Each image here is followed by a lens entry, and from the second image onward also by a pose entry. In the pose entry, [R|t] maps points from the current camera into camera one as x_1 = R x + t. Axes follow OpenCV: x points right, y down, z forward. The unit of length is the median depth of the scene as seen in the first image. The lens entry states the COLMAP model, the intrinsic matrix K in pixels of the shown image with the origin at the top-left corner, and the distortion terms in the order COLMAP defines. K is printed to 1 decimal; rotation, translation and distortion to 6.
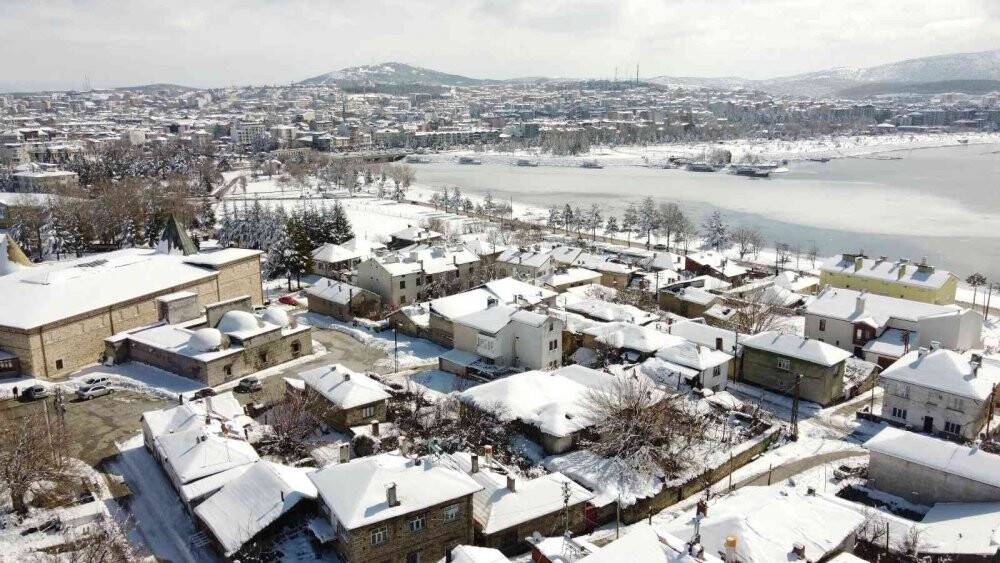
lens RADIAL K [[762.9, 0, 500.0], [0, 762.9, 281.5], [0, 0, 1]] dist [-0.003777, 0.041811]
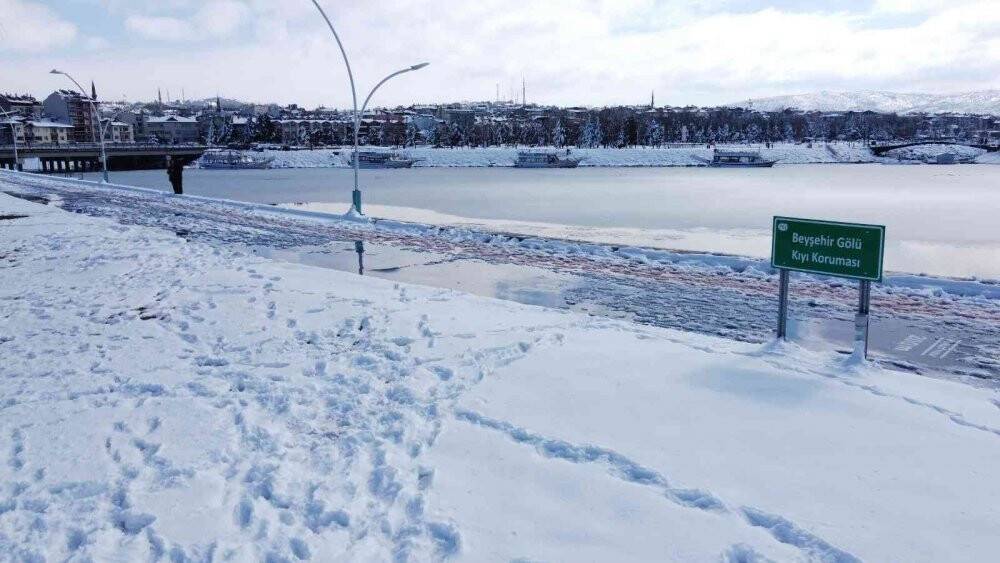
lens RADIAL K [[762.9, 0, 500.0], [0, 762.9, 281.5], [0, 0, 1]] dist [-0.003777, 0.041811]
pose [[0.979555, -0.038873, 0.197384, -0.059506], [0.050400, 0.997283, -0.053716, -0.079782], [-0.194760, 0.062566, 0.978853, 0.658262]]
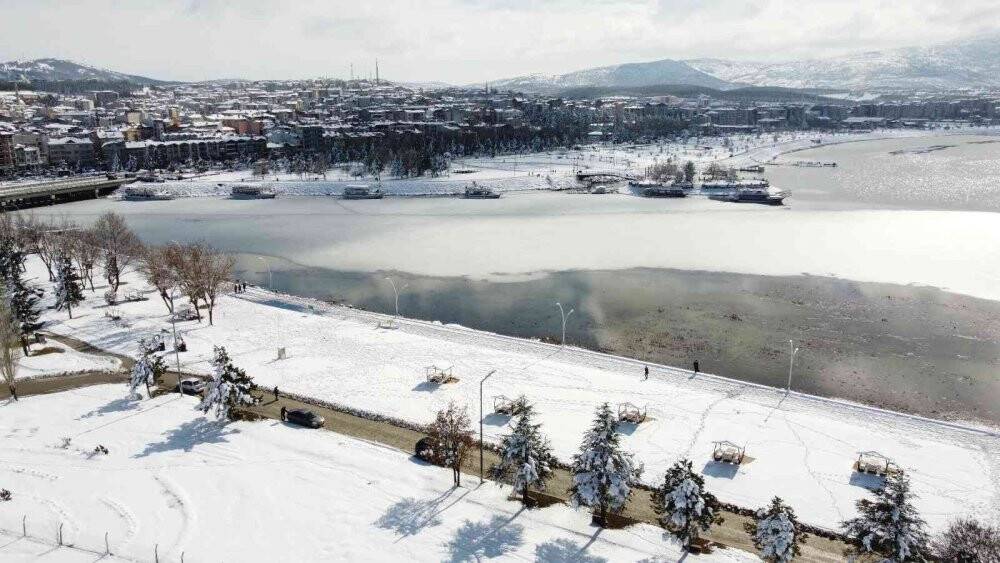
lens RADIAL K [[762.9, 0, 500.0], [0, 762.9, 281.5], [0, 0, 1]] dist [-0.003777, 0.041811]
pose [[0.928329, -0.085822, 0.361718, -0.082176], [0.088468, 0.996036, 0.009274, -0.086143], [-0.361080, 0.023391, 0.932241, 0.435800]]
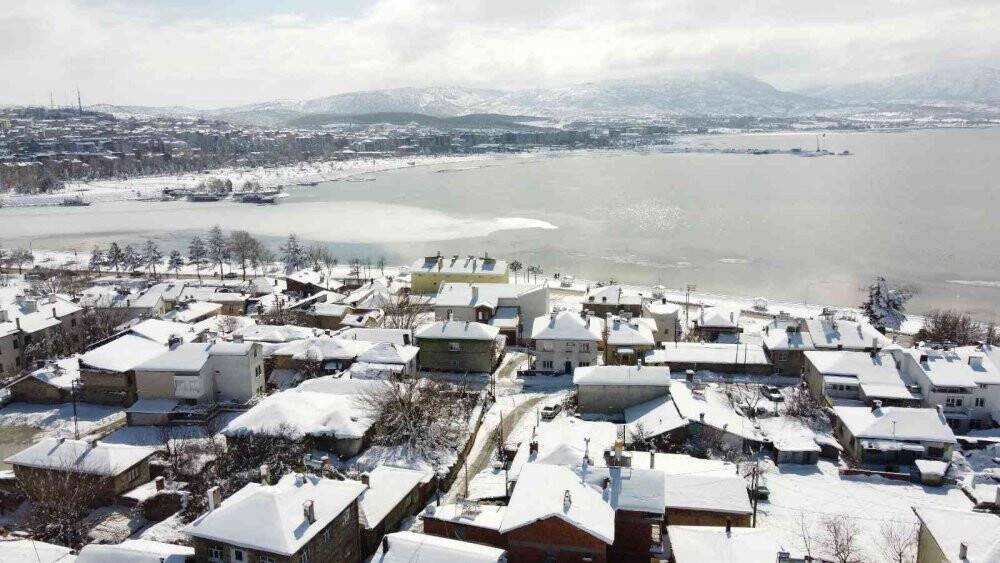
lens RADIAL K [[762.9, 0, 500.0], [0, 762.9, 281.5], [0, 0, 1]] dist [-0.003777, 0.041811]
pose [[0.777726, -0.129382, 0.615144, -0.053772], [0.152232, 0.988225, 0.015384, 0.000083], [-0.609891, 0.081680, 0.788265, 0.002499]]
